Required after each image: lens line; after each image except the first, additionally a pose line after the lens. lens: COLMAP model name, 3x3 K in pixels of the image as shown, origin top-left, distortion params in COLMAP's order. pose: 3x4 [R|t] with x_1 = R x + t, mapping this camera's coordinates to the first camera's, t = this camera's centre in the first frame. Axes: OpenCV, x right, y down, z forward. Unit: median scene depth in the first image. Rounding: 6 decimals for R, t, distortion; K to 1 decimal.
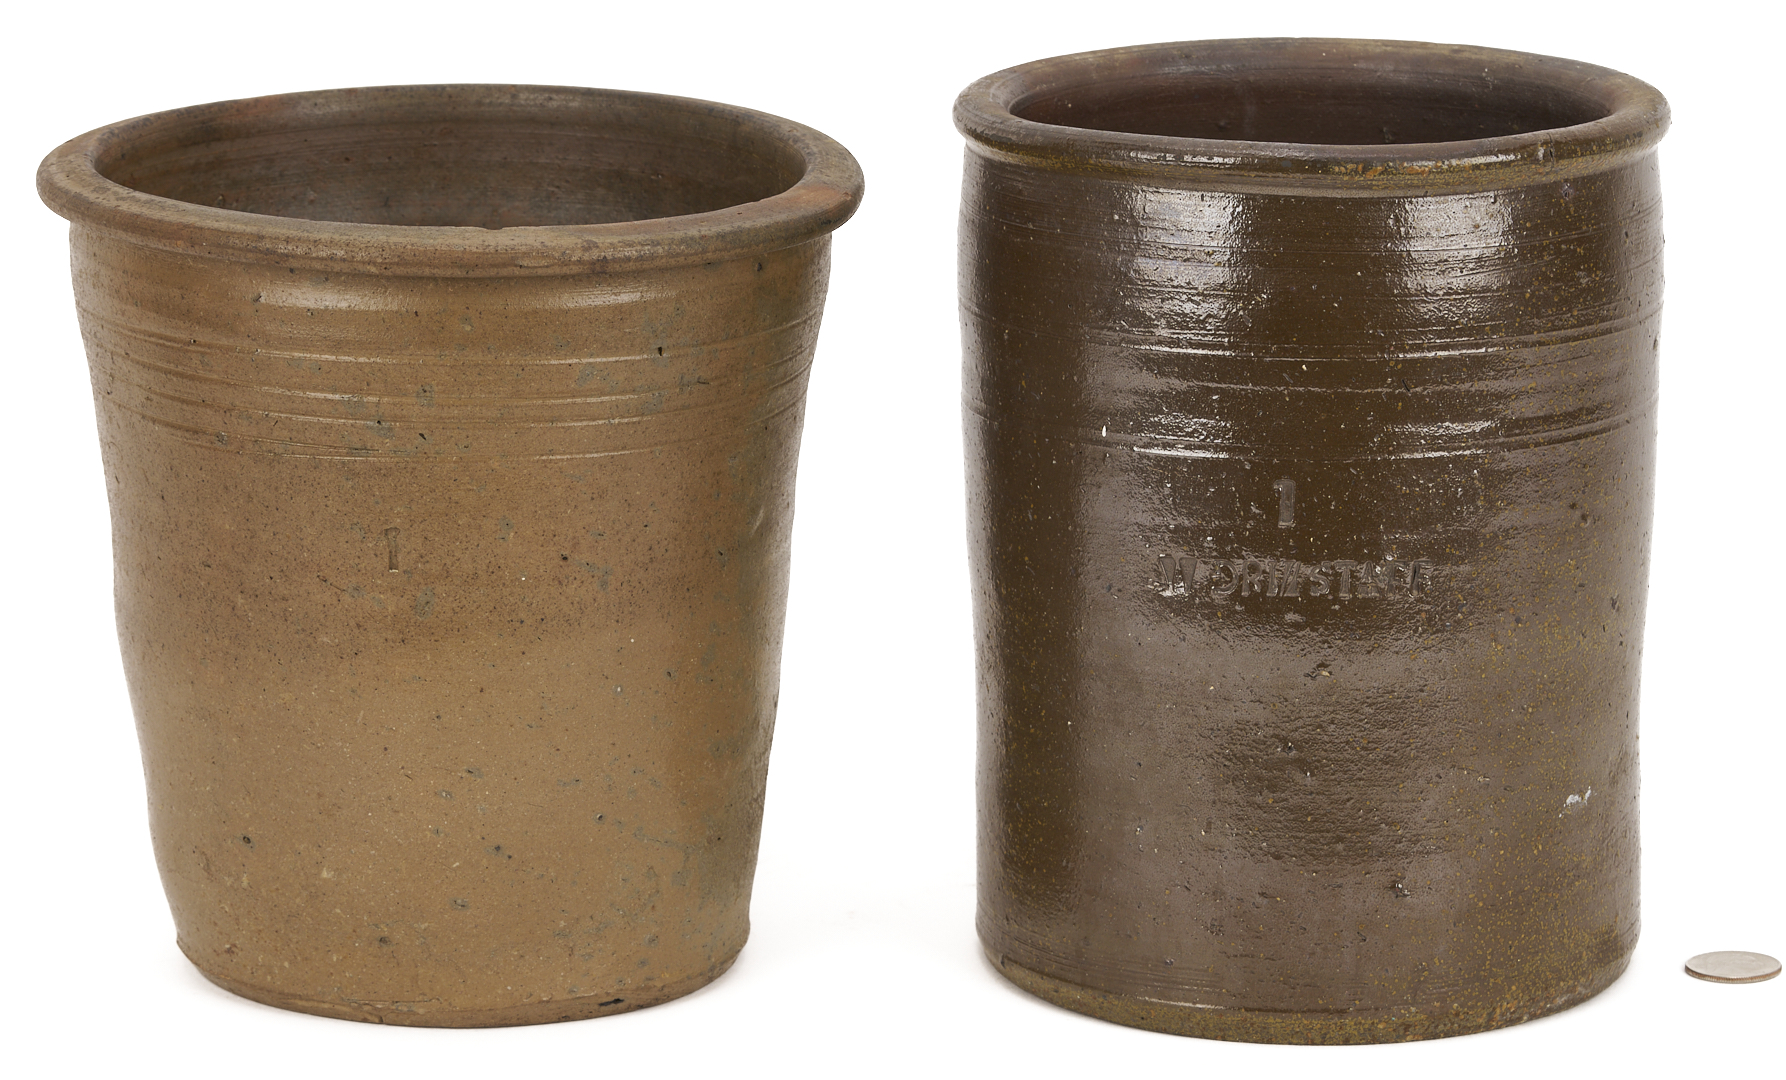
lens RADIAL K [[7470.2, 0, 810.7], [0, 7470.2, 683.9], [0, 0, 1]] dist [-0.121835, 0.000000]
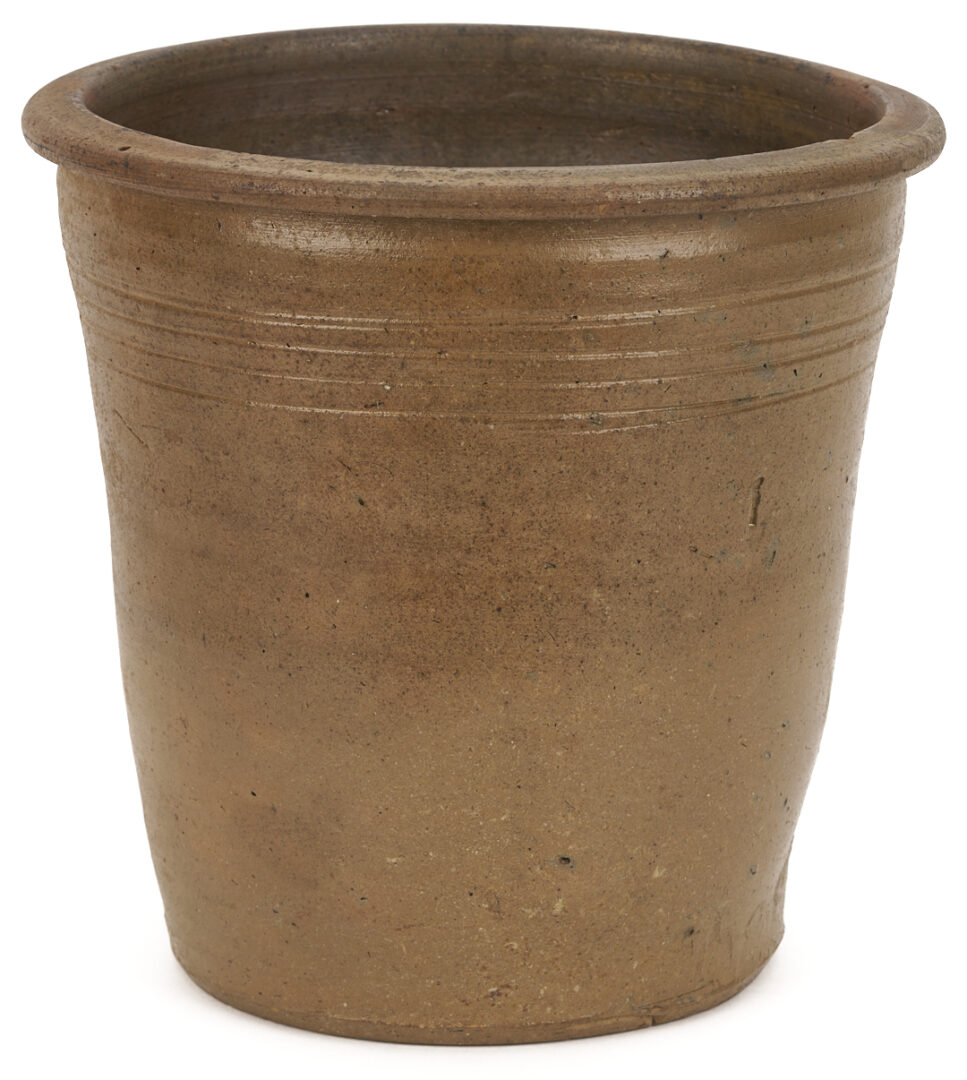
lens RADIAL K [[6585.4, 0, 482.9], [0, 6585.4, 540.4], [0, 0, 1]] dist [-0.105126, 0.000000]
pose [[0.621831, -0.187912, 0.760273, -0.689434], [0.192435, 0.977686, 0.084256, -0.087425], [-0.759141, 0.093910, 0.644117, 0.490256]]
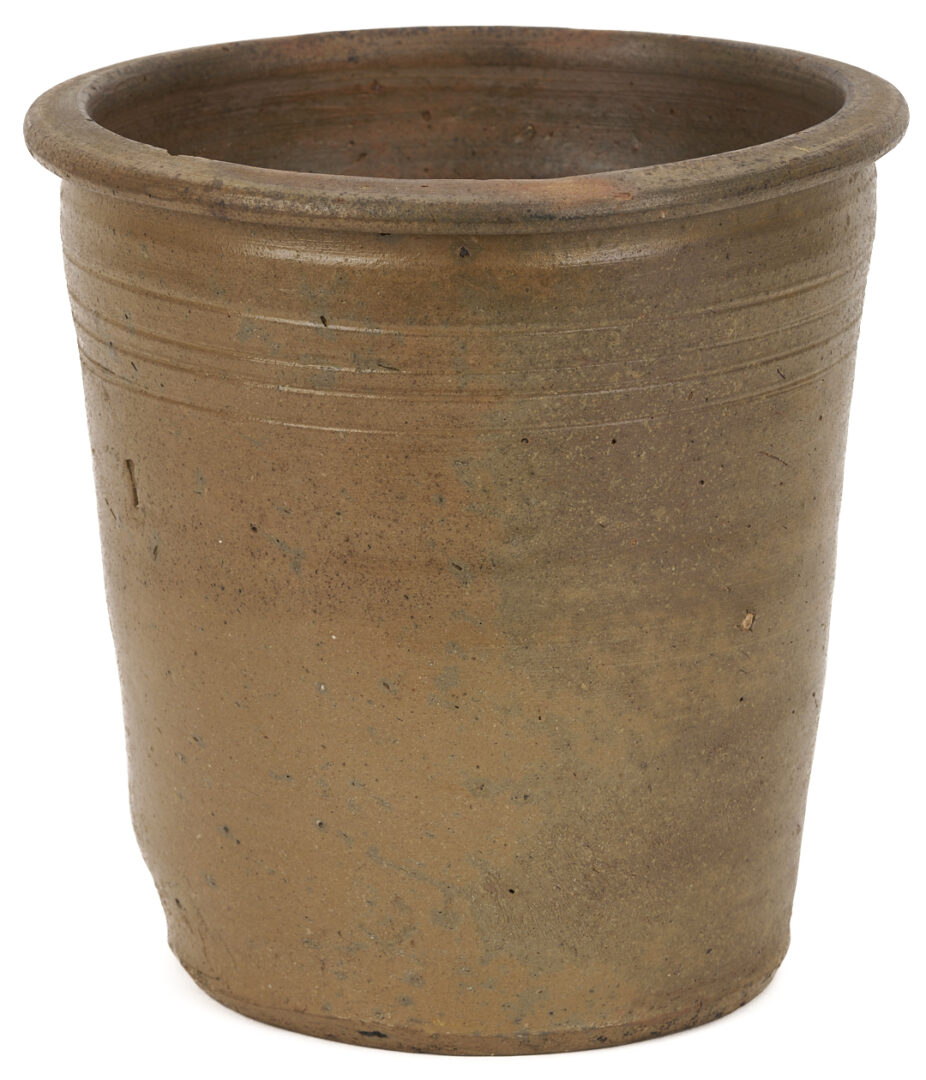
lens RADIAL K [[6563.6, 0, 463.0], [0, 6563.6, 539.9], [0, 0, 1]] dist [-0.104298, 0.000000]
pose [[0.600540, 0.191069, -0.776431, 0.599013], [-0.200129, 0.976041, 0.085398, -0.088098], [0.774145, 0.104102, 0.624390, 0.510580]]
